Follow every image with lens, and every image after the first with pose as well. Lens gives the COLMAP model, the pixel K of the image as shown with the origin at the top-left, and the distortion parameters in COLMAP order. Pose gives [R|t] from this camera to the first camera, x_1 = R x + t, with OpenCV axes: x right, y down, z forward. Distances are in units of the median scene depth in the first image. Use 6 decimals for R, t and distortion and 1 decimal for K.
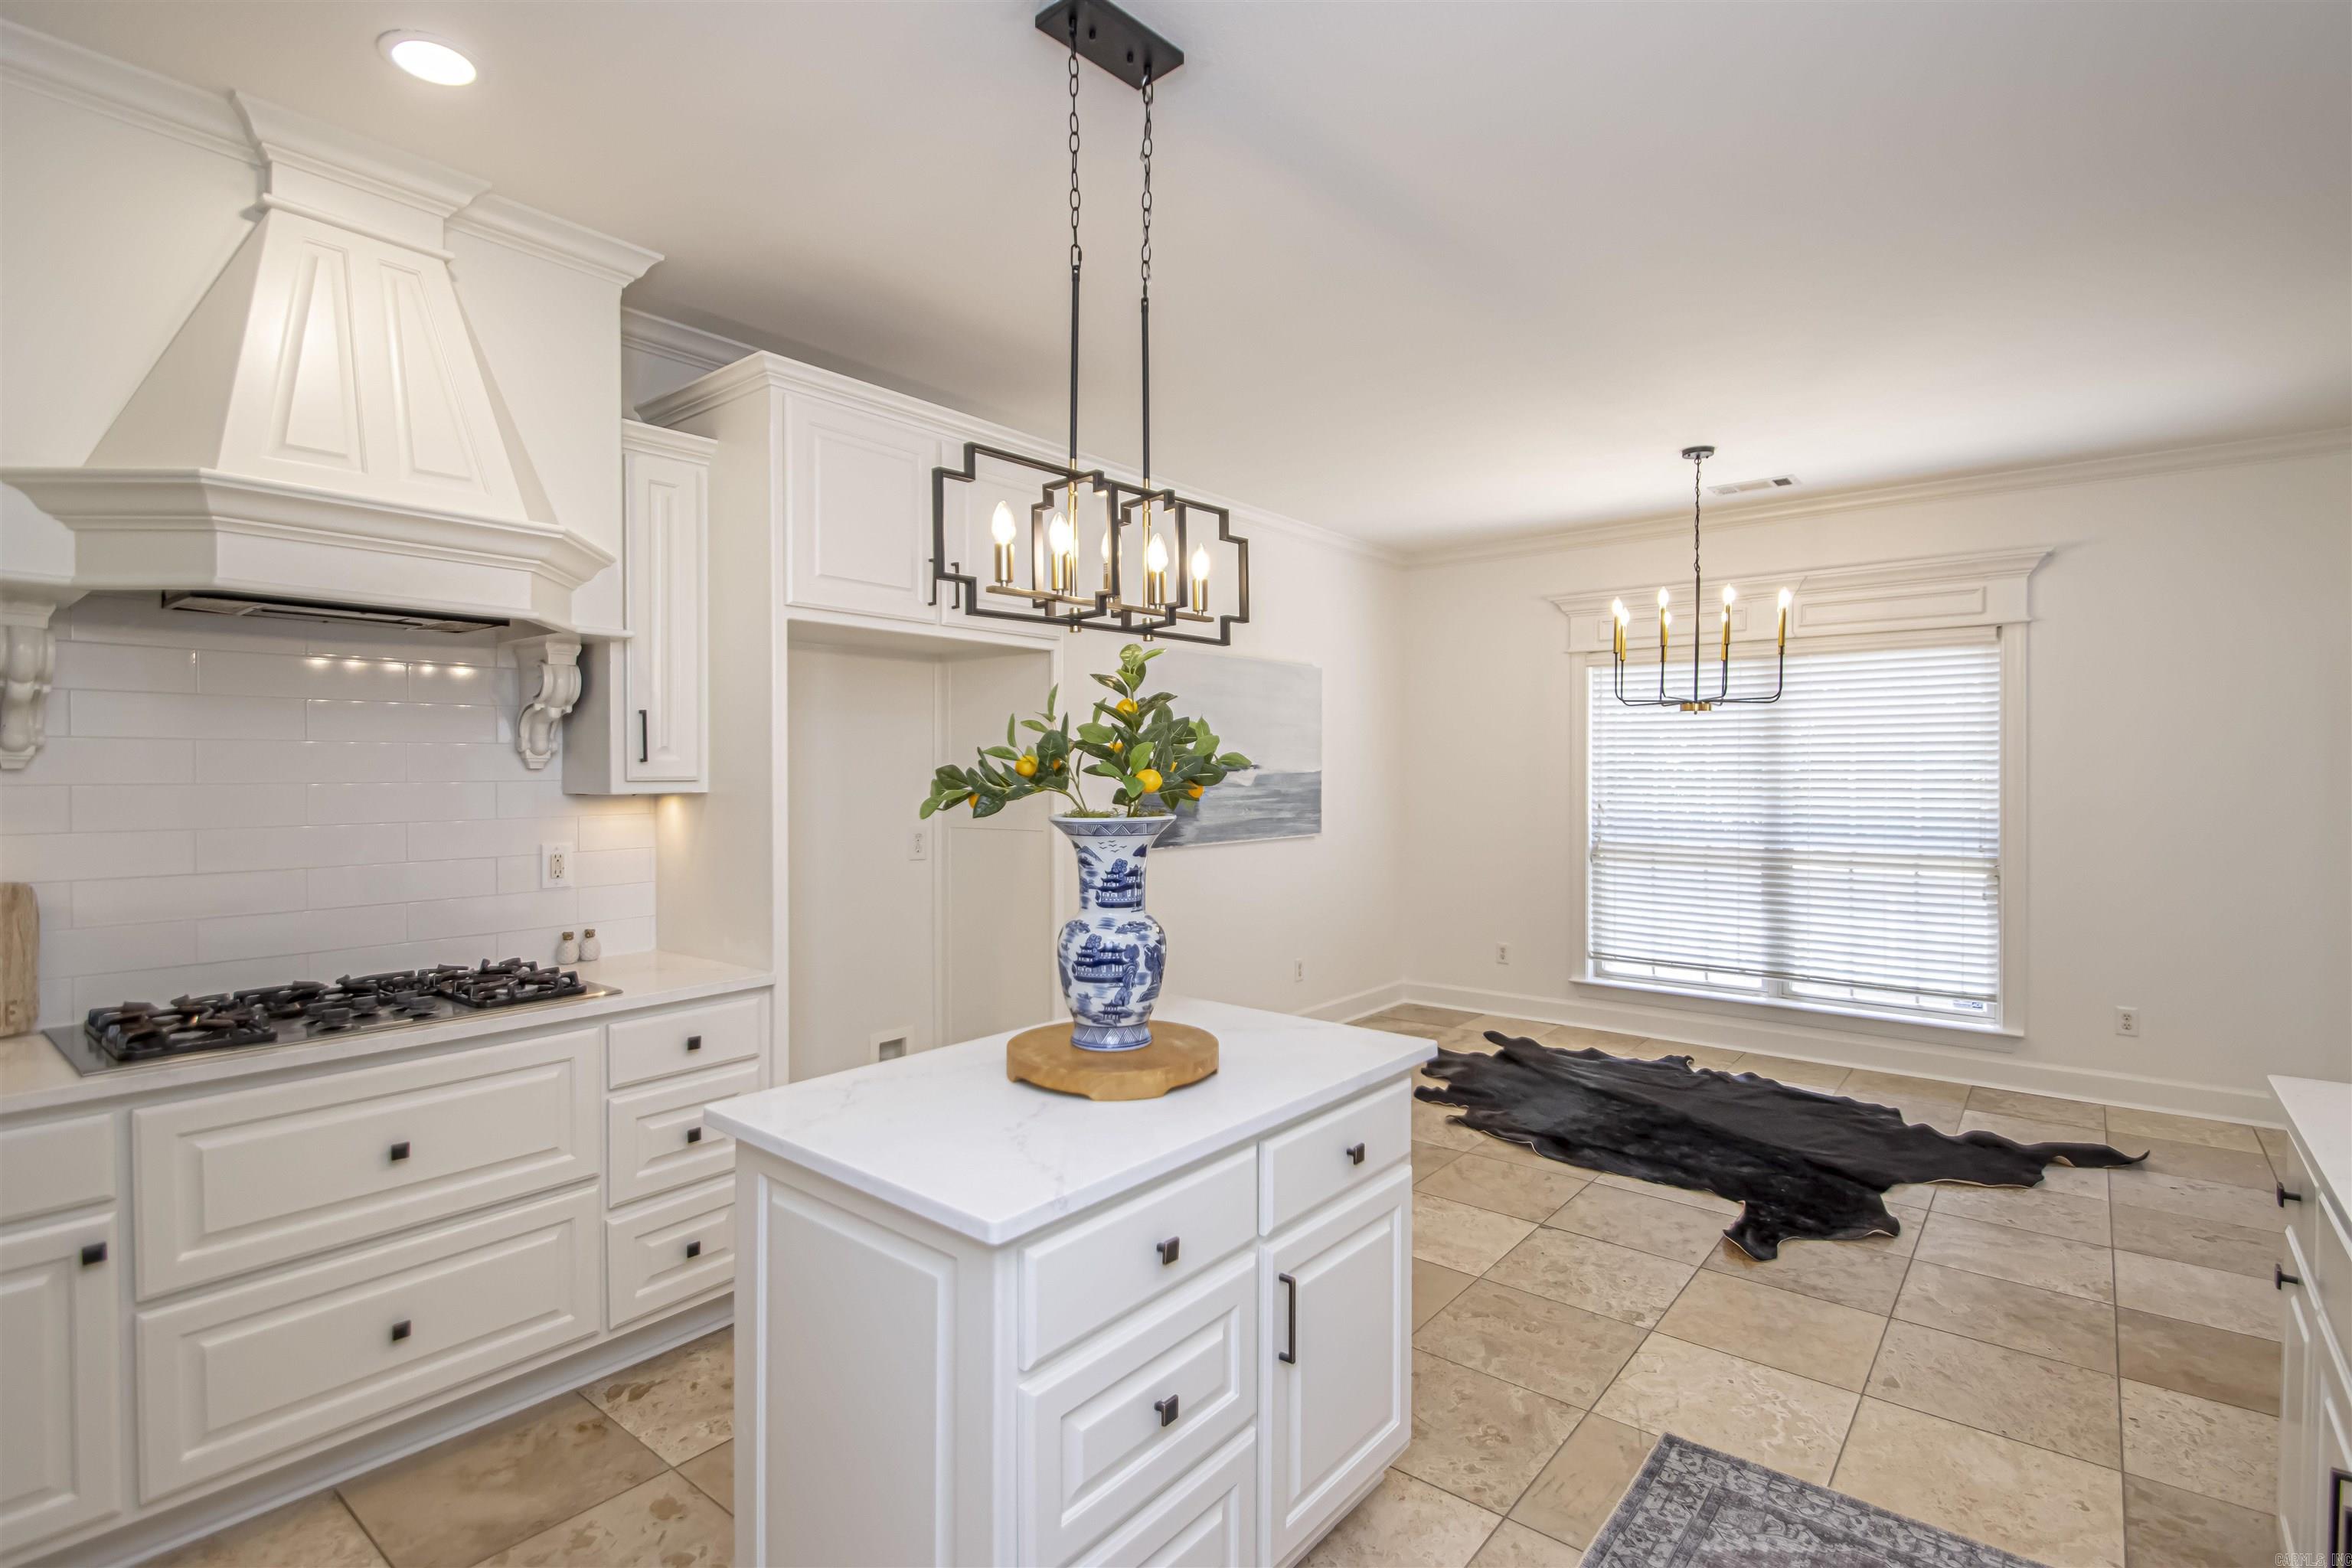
lens RADIAL K [[1103.1, 0, 1177.7], [0, 1103.1, 787.6], [0, 0, 1]] dist [0.013927, -0.014525]
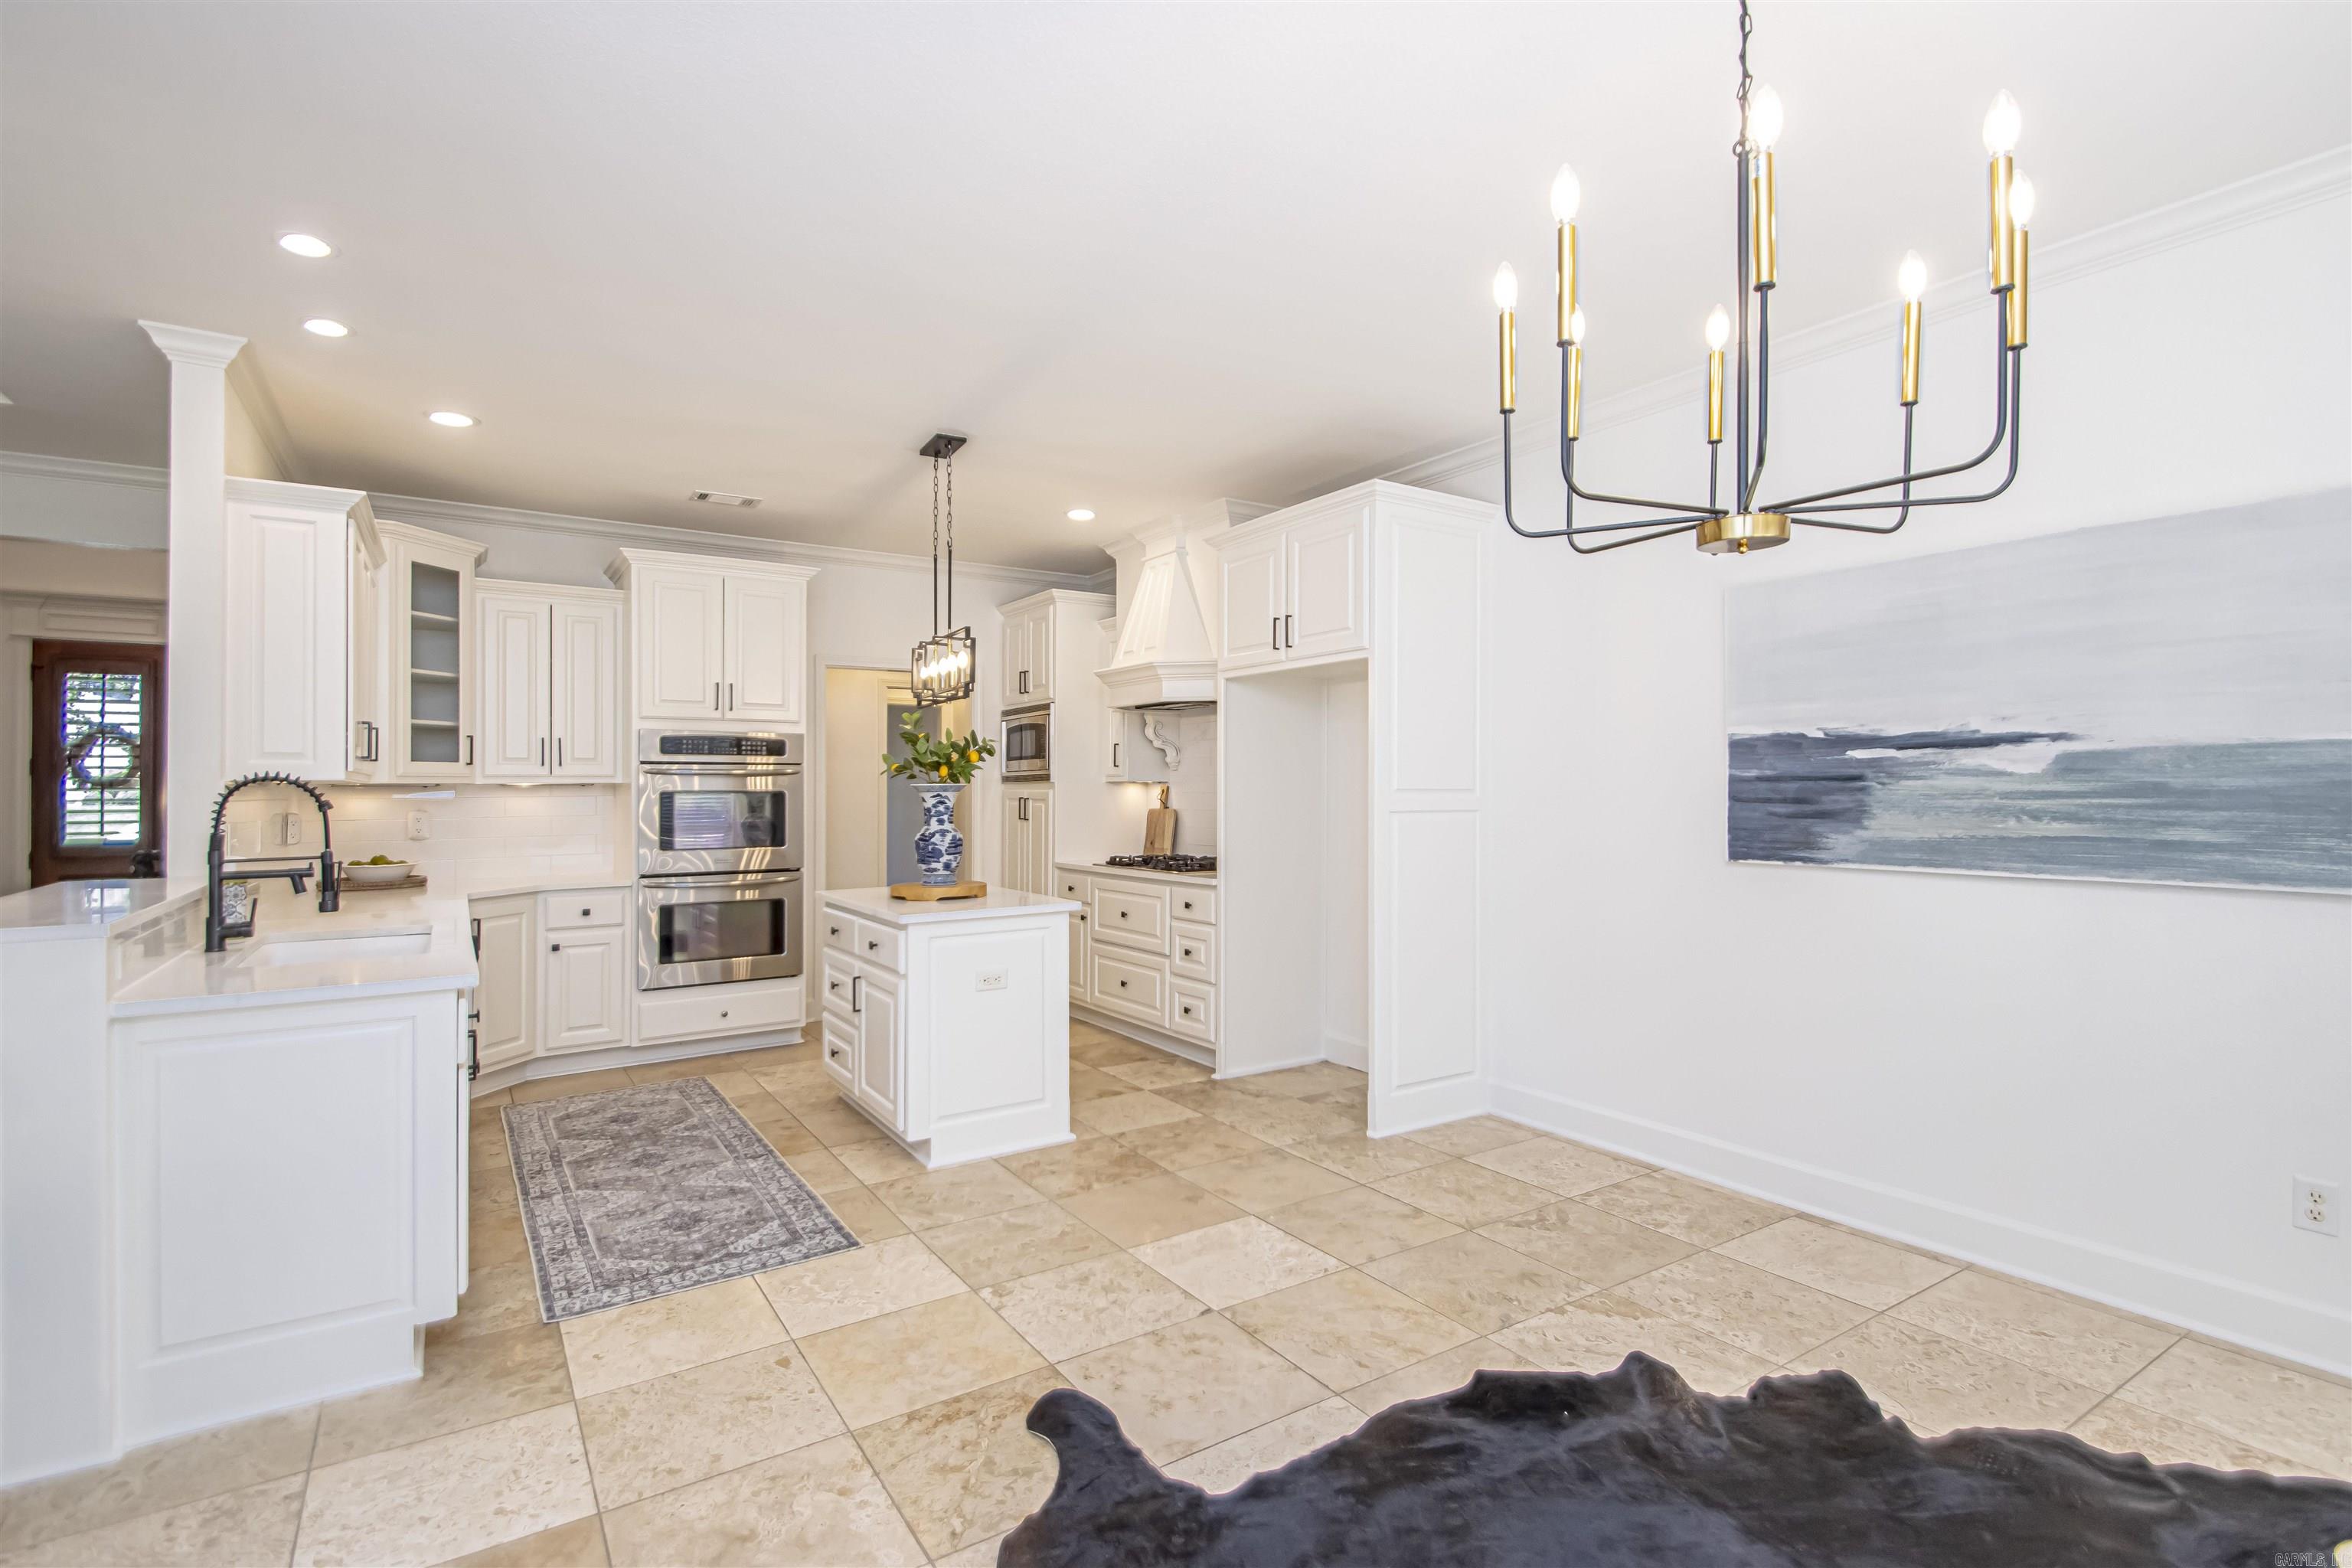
lens RADIAL K [[1103.1, 0, 1203.7], [0, 1103.1, 789.9], [0, 0, 1]] dist [0.013927, -0.014525]
pose [[-0.280893, 0.004464, -0.959729, 1.764810], [-0.007887, 0.999945, 0.006959, 0.014707], [0.959707, 0.009524, -0.280843, 1.935573]]
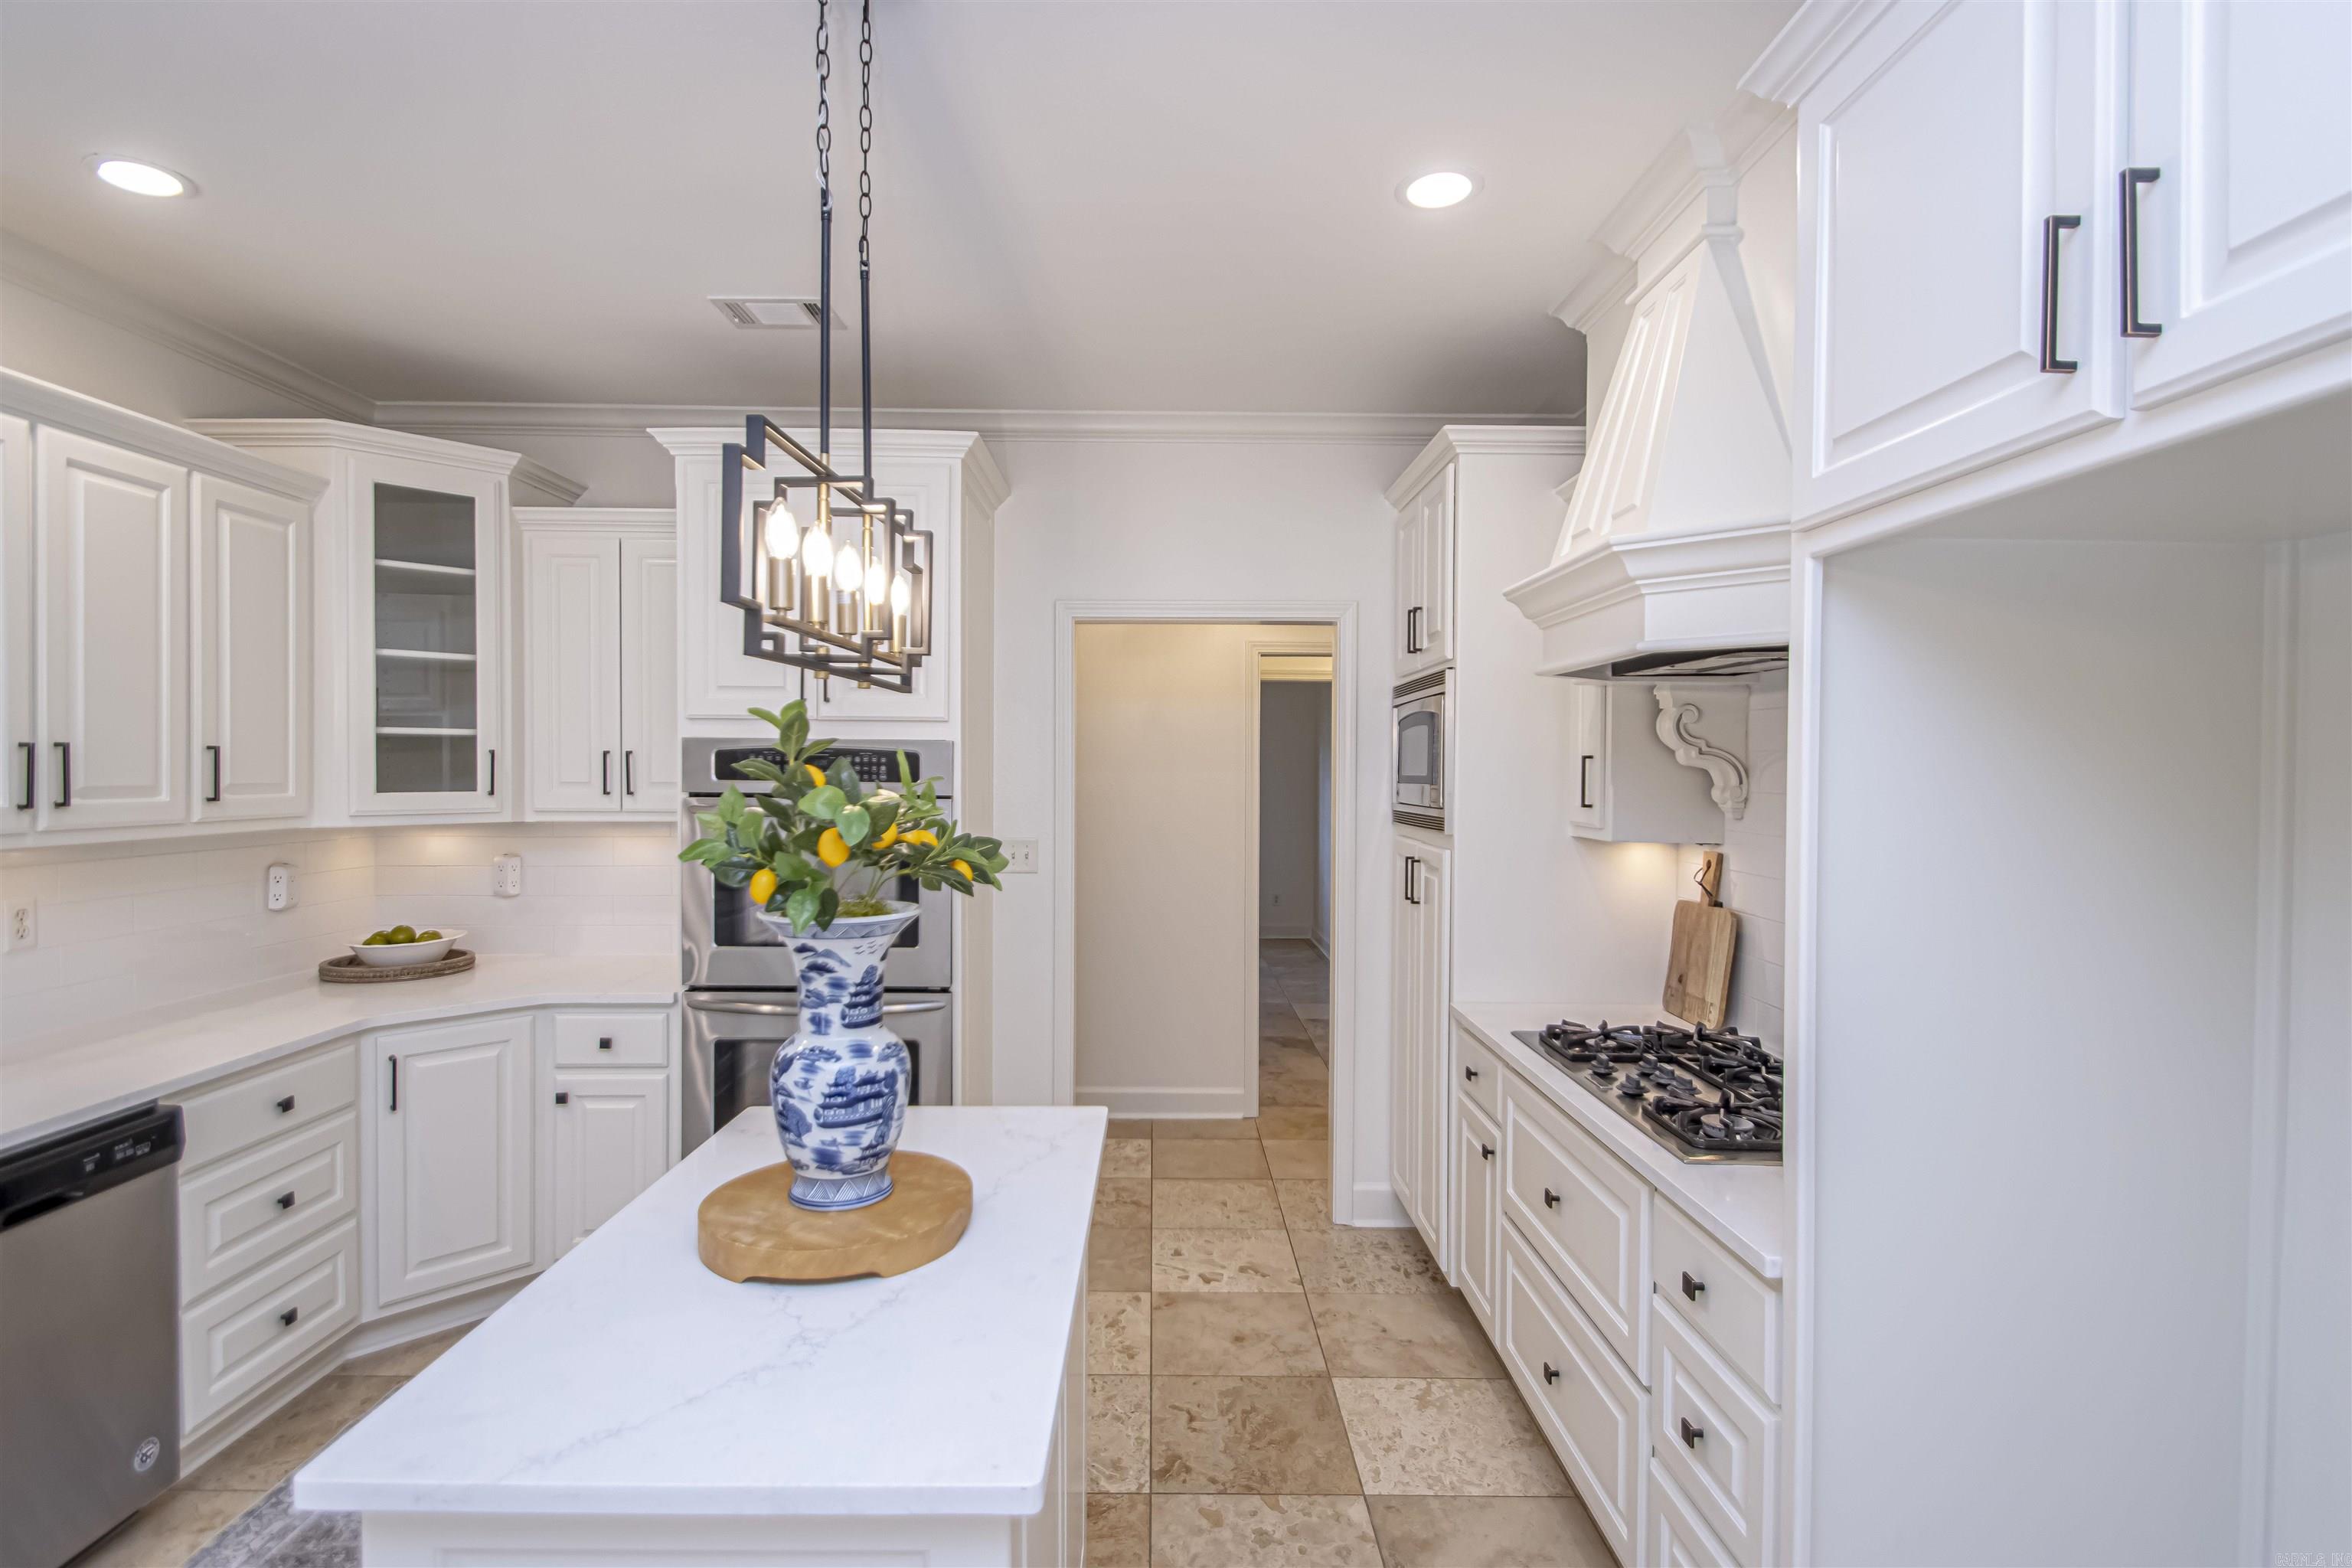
lens RADIAL K [[1103.1, 0, 1191.8], [0, 1103.1, 778.6], [0, 0, 1]] dist [0.013927, -0.014525]
pose [[-0.758937, 0.004445, -0.651149, 0.235995], [-0.015287, 0.999579, 0.024641, -0.084155], [0.650985, 0.028655, -0.758550, 1.580329]]
